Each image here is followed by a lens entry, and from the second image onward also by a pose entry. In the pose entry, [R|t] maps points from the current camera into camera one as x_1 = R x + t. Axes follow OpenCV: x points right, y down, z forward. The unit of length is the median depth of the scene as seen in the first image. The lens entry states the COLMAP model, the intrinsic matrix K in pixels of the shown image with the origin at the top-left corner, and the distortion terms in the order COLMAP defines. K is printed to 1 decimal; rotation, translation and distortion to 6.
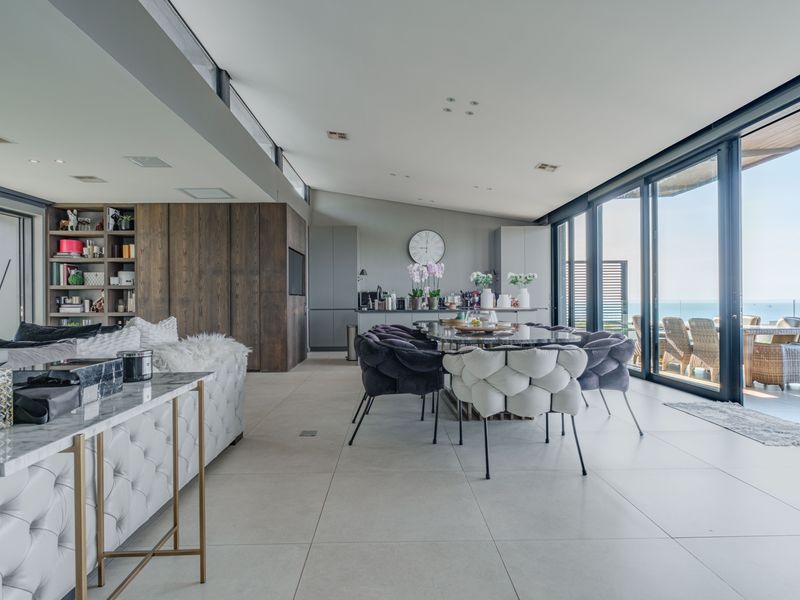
lens RADIAL K [[448.4, 0, 400.0], [0, 448.4, 300.0], [0, 0, 1]] dist [-0.002267, -0.000051]
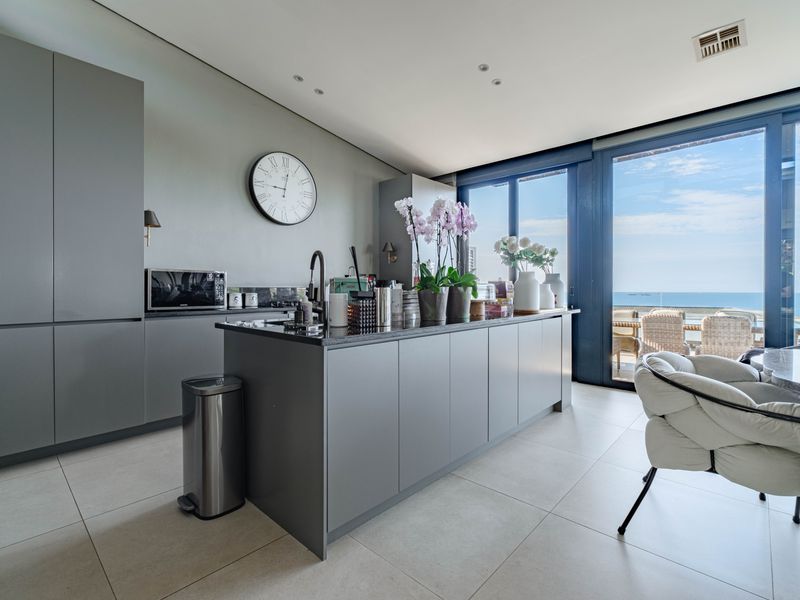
lens RADIAL K [[375.9, 0, 400.0], [0, 375.9, 300.0], [0, 0, 1]] dist [-0.000482, -0.000111]
pose [[0.695772, -0.015159, 0.718102, -0.232842], [-0.007487, 0.999570, 0.028355, -0.004337], [-0.718223, -0.025105, 0.695360, 0.893631]]
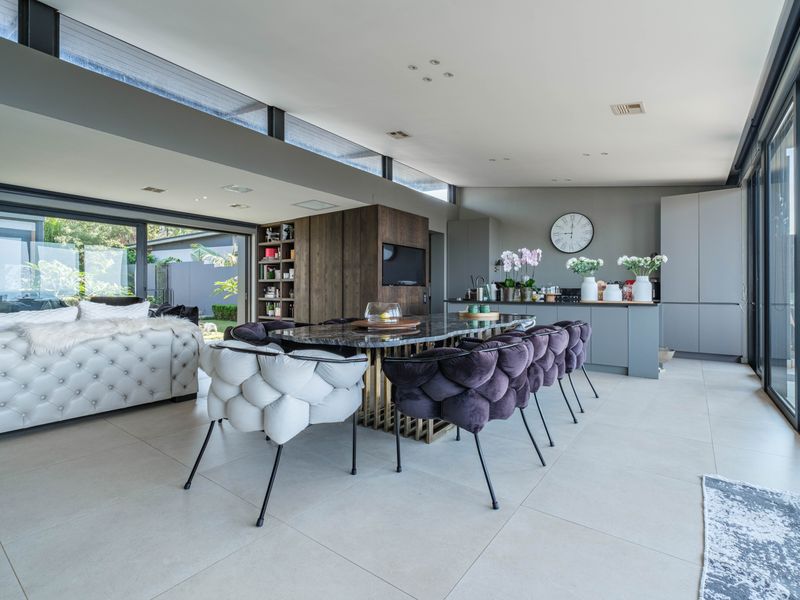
lens RADIAL K [[390.8, 0, 399.7], [0, 390.8, 289.9], [0, 0, 1]] dist [-0.002178, -0.000168]
pose [[0.785194, 0.004572, -0.619233, 0.404171], [-0.006527, 0.999978, -0.000893, 0.000435], [0.619215, 0.004743, 0.785207, 0.257963]]
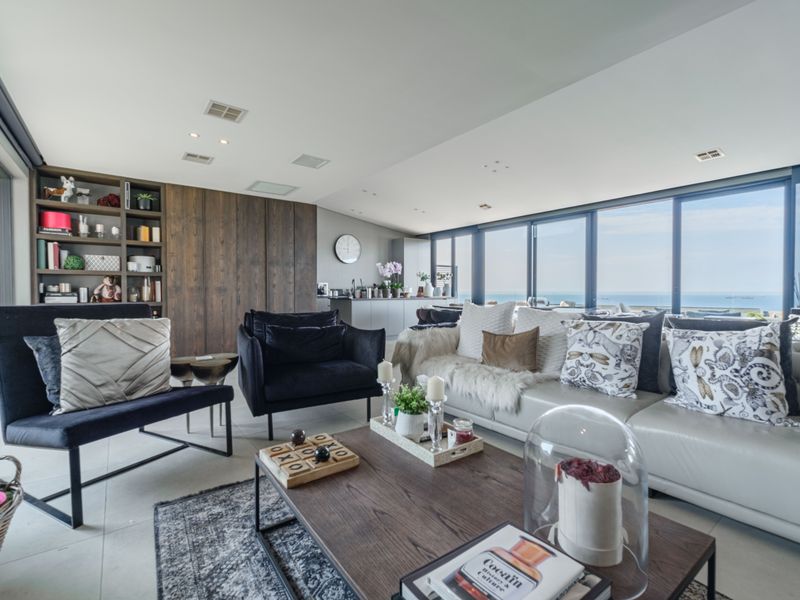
lens RADIAL K [[375.9, 0, 400.0], [0, 375.9, 300.0], [0, 0, 1]] dist [-0.000482, -0.000111]
pose [[0.812017, -0.007111, 0.583590, -0.643809], [-0.007064, 0.999733, 0.022011, 0.003558], [-0.583591, -0.021996, 0.811750, 0.089315]]
